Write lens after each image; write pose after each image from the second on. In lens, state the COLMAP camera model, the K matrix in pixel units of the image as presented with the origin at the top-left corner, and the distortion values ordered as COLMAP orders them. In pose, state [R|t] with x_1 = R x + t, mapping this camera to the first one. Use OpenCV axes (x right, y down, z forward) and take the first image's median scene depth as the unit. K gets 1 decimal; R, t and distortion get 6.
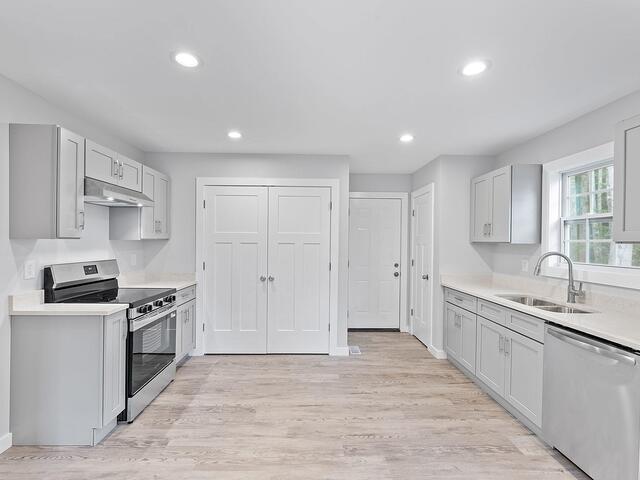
lens RADIAL K [[307.1, 0, 315.0], [0, 307.1, 241.8], [0, 0, 1]] dist [0.010279, -0.001209]
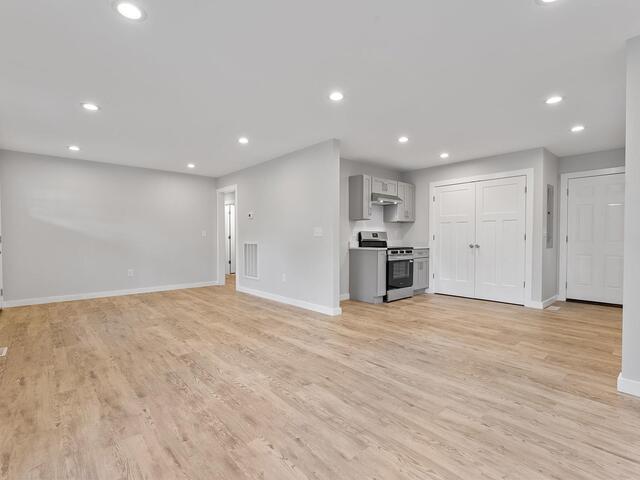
lens RADIAL K [[307.1, 0, 318.7], [0, 307.1, 243.0], [0, 0, 1]] dist [0.010279, -0.001209]
pose [[0.646515, 0.004070, -0.762891, 0.630928], [0.005686, 0.999932, 0.010154, 0.114578], [0.762880, -0.010902, 0.646448, -0.663206]]
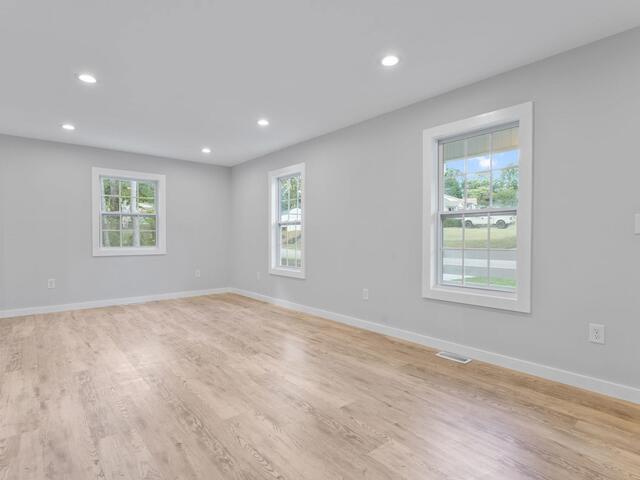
lens RADIAL K [[345.4, 0, 316.9], [0, 345.4, 242.8], [0, 0, 1]] dist [0.006461, 0.000374]
pose [[-0.619444, -0.020788, 0.784766, -1.410207], [-0.002832, 0.999702, 0.024246, 0.098925], [-0.785036, 0.012796, -0.619318, 0.181472]]
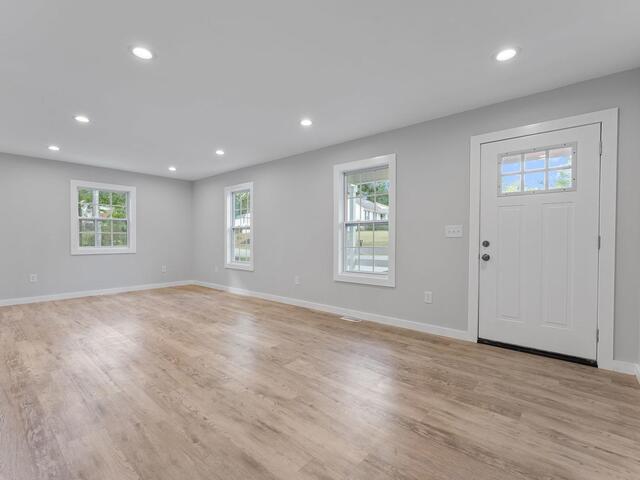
lens RADIAL K [[307.1, 0, 316.6], [0, 307.1, 242.5], [0, 0, 1]] dist [0.010279, -0.001209]
pose [[-0.728850, -0.017484, 0.684450, -1.693362], [-0.004993, 0.999783, 0.020222, 0.094598], [-0.684655, 0.011321, -0.728779, 0.337368]]
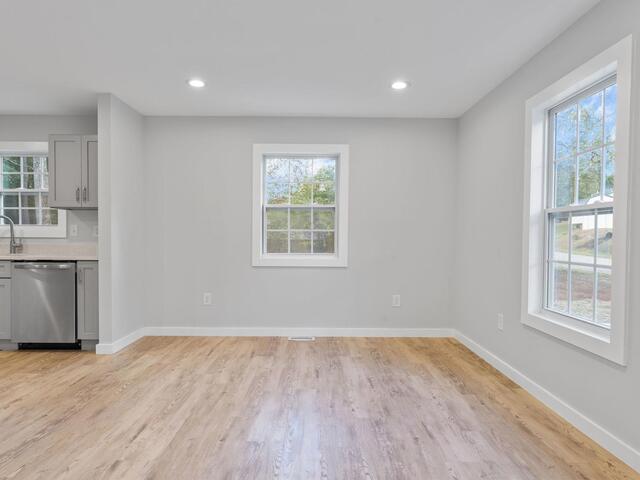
lens RADIAL K [[382.4, 0, 317.9], [0, 382.4, 244.9], [0, 0, 1]] dist [0.012626, -0.002743]
pose [[0.020380, -0.029209, 0.999366, -0.708594], [-0.005084, 0.999557, 0.029318, 0.092503], [-0.999779, -0.005678, 0.020223, -0.306388]]
